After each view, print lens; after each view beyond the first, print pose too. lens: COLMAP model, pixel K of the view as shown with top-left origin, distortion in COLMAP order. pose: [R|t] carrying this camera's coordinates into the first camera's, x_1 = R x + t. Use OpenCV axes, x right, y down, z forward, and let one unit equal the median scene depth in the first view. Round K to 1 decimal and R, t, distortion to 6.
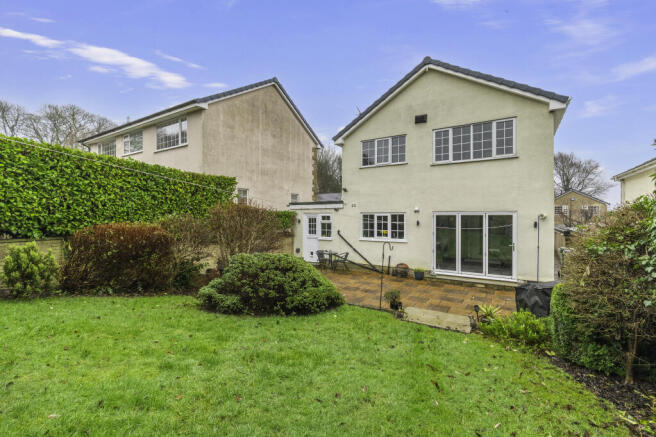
lens RADIAL K [[304.5, 0, 326.7], [0, 304.5, 218.9], [0, 0, 1]] dist [0.016141, 0.000083]
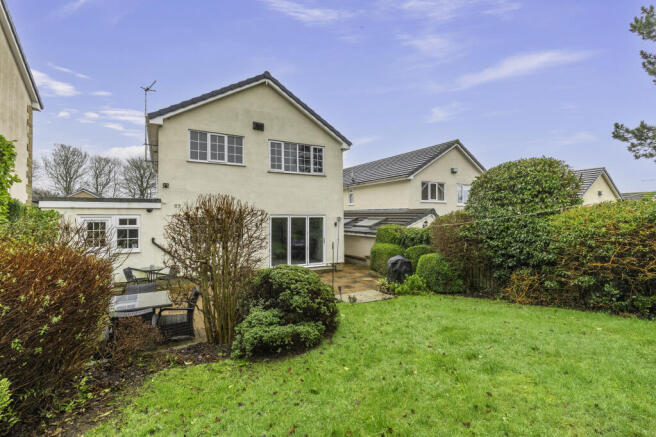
lens RADIAL K [[304.5, 0, 327.3], [0, 304.5, 217.4], [0, 0, 1]] dist [0.016141, 0.000083]
pose [[0.445665, -0.000703, 0.895199, -0.530926], [0.010936, 0.999929, -0.004659, -0.005629], [-0.895133, 0.011867, 0.445642, 0.324517]]
